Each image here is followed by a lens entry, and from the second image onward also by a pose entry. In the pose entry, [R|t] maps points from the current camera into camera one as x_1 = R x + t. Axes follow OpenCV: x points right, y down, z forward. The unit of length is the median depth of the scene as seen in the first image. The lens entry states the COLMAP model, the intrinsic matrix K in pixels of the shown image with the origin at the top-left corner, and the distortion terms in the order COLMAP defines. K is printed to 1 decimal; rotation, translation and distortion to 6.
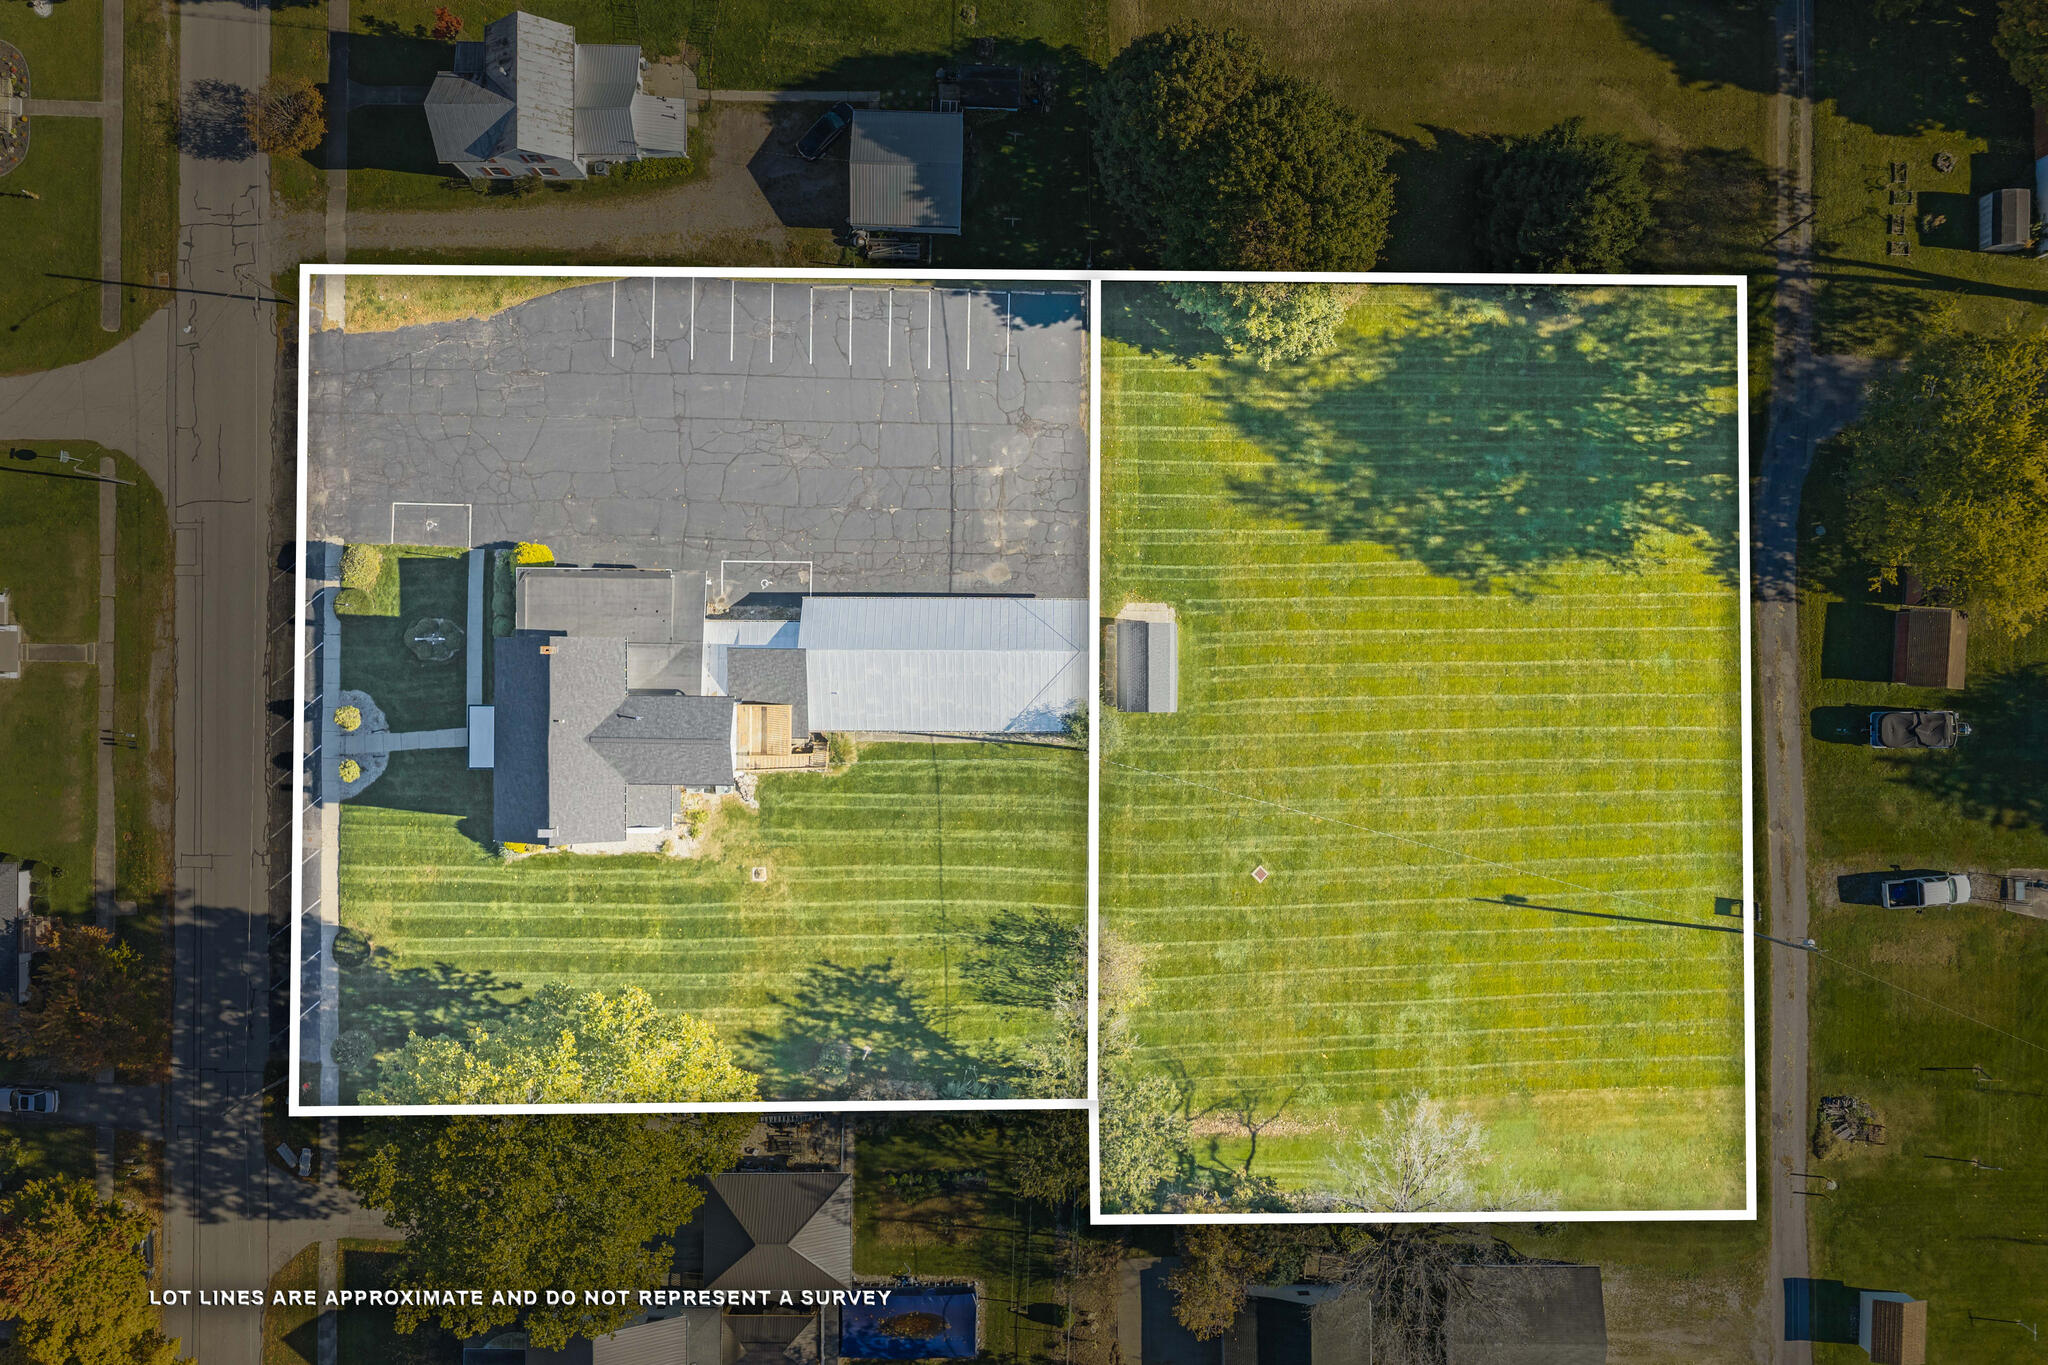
lens RADIAL K [[1682.6, 0, 1027.7], [0, 1682.6, 686.2], [0, 0, 1]] dist [0.024049, -0.039878]
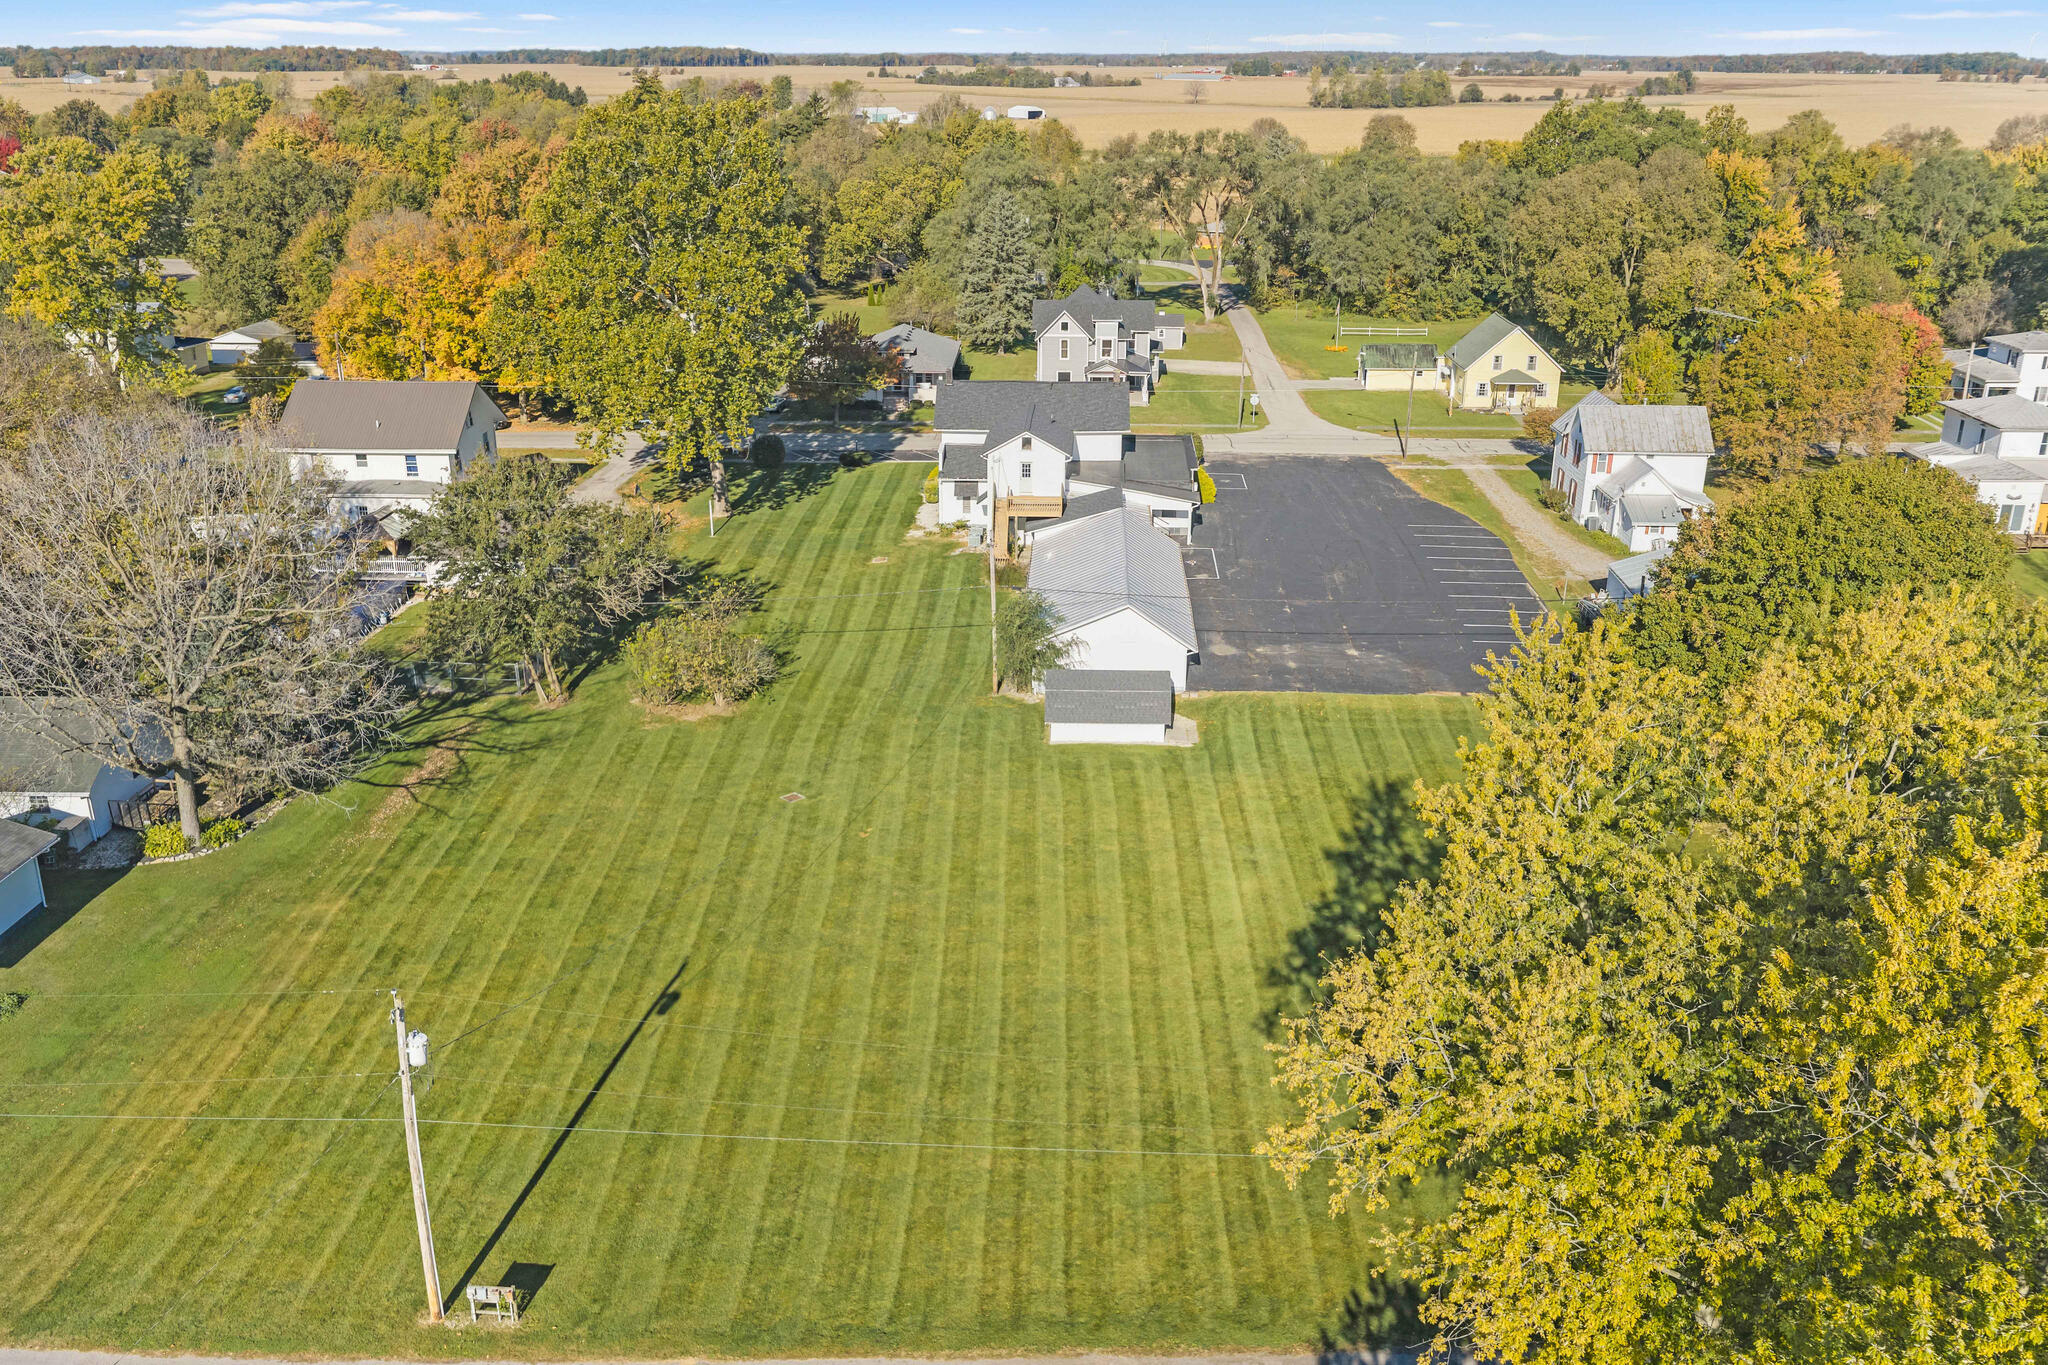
lens RADIAL K [[1682.6, 0, 1024.6], [0, 1682.6, 679.8], [0, 0, 1]] dist [0.024049, -0.039878]
pose [[-0.029428, 0.337529, -0.940855, 0.734197], [-0.999298, 0.011894, 0.035523, -0.000812], [0.023181, 0.941240, 0.336943, 0.738828]]
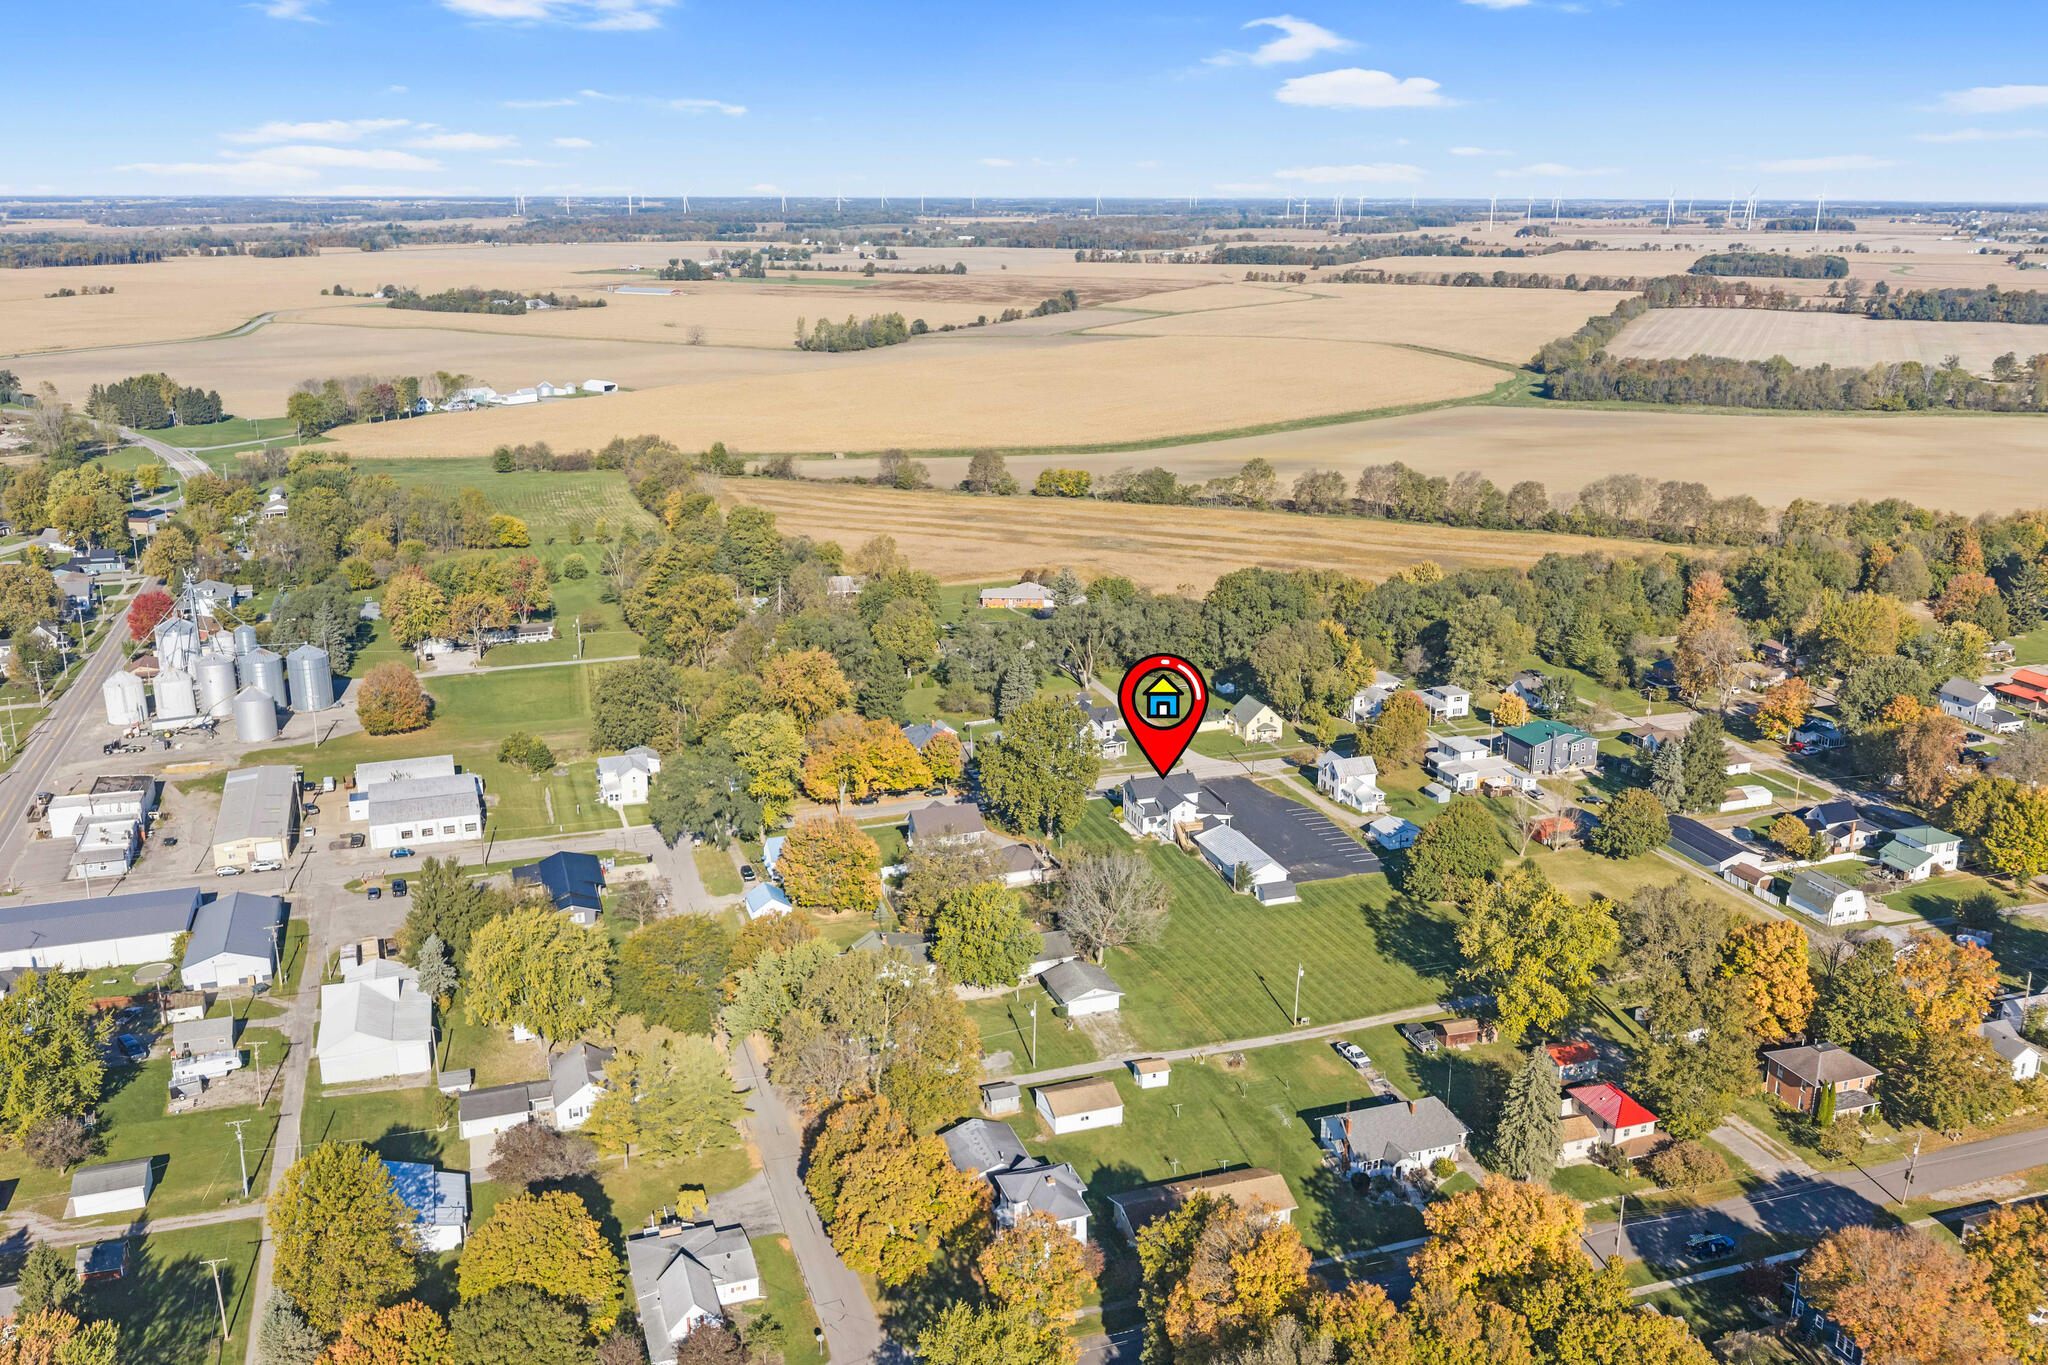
lens RADIAL K [[1682.6, 0, 1014.9], [0, 1682.6, 685.7], [0, 0, 1]] dist [0.024049, -0.039878]
pose [[0.323432, 0.251930, -0.912098, 2.115509], [-0.945776, 0.116626, -0.303161, 1.060153], [0.029999, 0.960692, 0.275990, 0.007098]]
